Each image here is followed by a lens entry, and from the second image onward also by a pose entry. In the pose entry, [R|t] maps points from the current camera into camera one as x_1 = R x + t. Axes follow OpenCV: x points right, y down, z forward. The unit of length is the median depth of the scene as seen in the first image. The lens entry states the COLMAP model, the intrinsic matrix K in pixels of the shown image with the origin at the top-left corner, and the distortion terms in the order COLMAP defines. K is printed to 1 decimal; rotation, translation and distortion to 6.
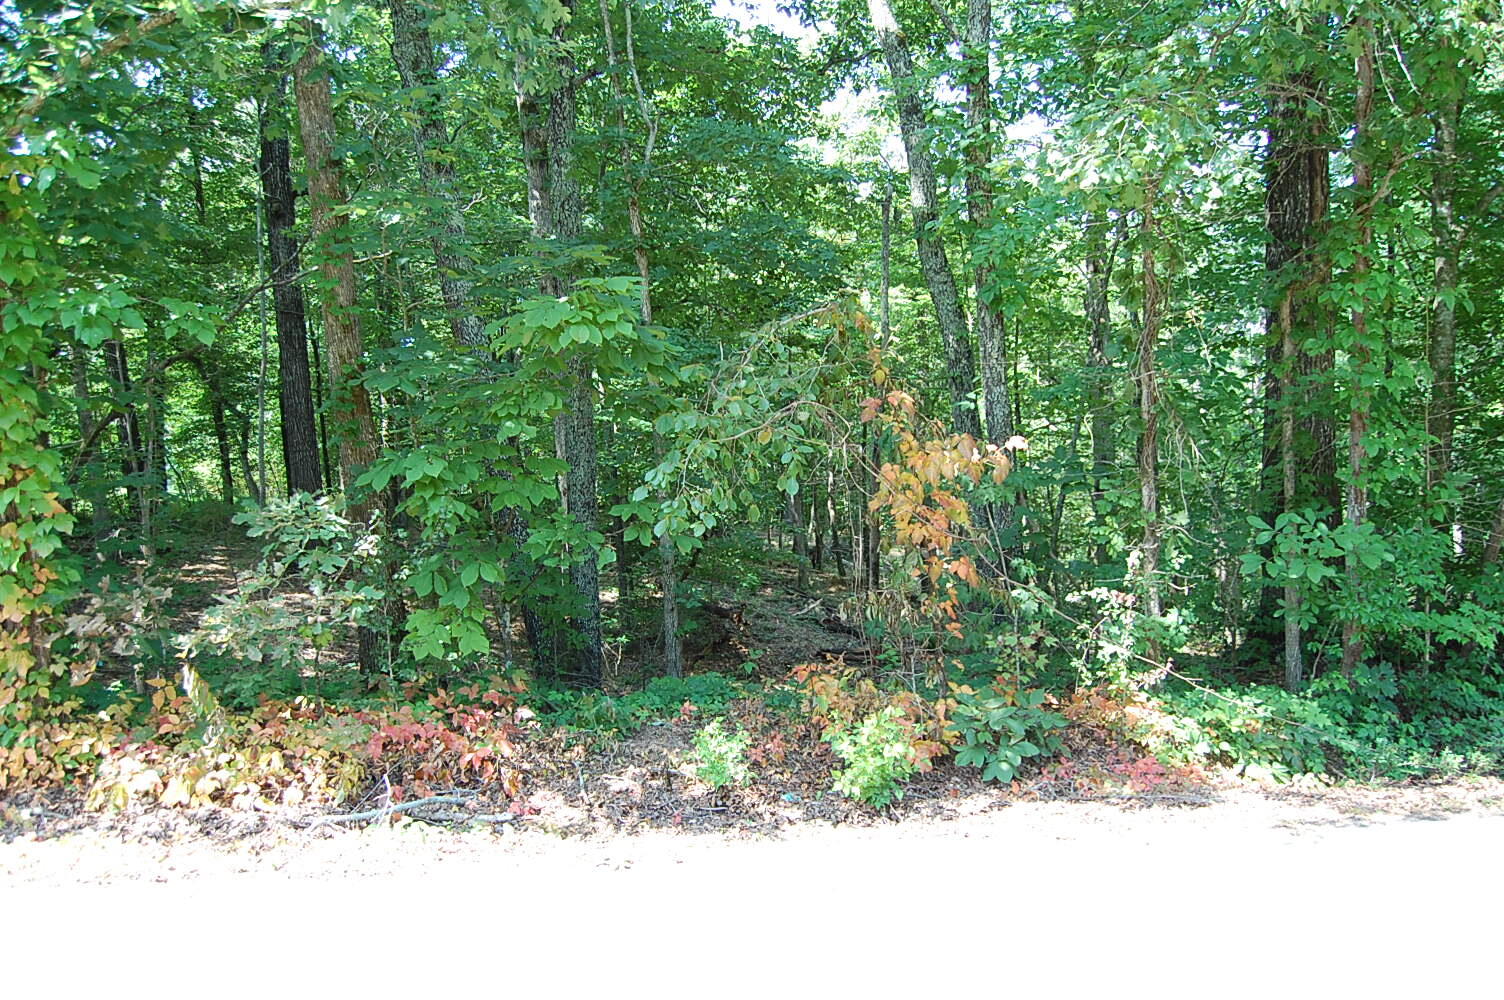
lens RADIAL K [[1171.7, 0, 751.9], [0, 1171.7, 500.5], [0, 0, 1]] dist [-0.097900, 0.041421]
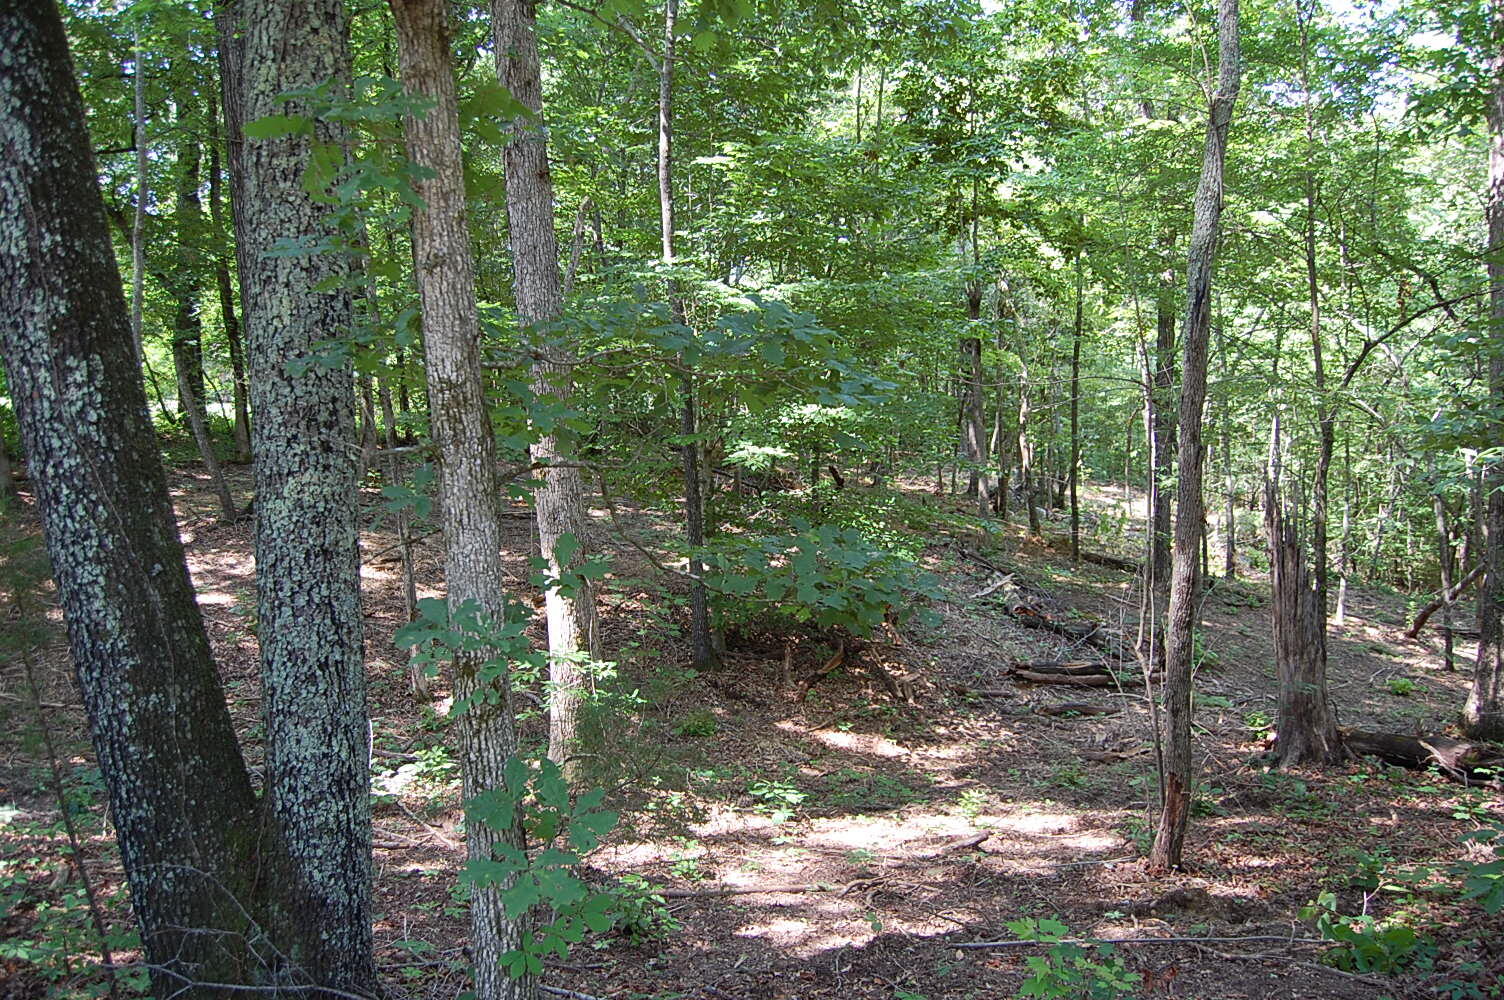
lens RADIAL K [[1171.7, 0, 767.1], [0, 1171.7, 511.9], [0, 0, 1]] dist [-0.097900, 0.041421]
pose [[0.989575, 0.022961, -0.142177, 0.012785], [-0.013931, 0.997841, 0.064182, 0.005659], [0.143343, -0.061532, 0.987758, 0.315896]]
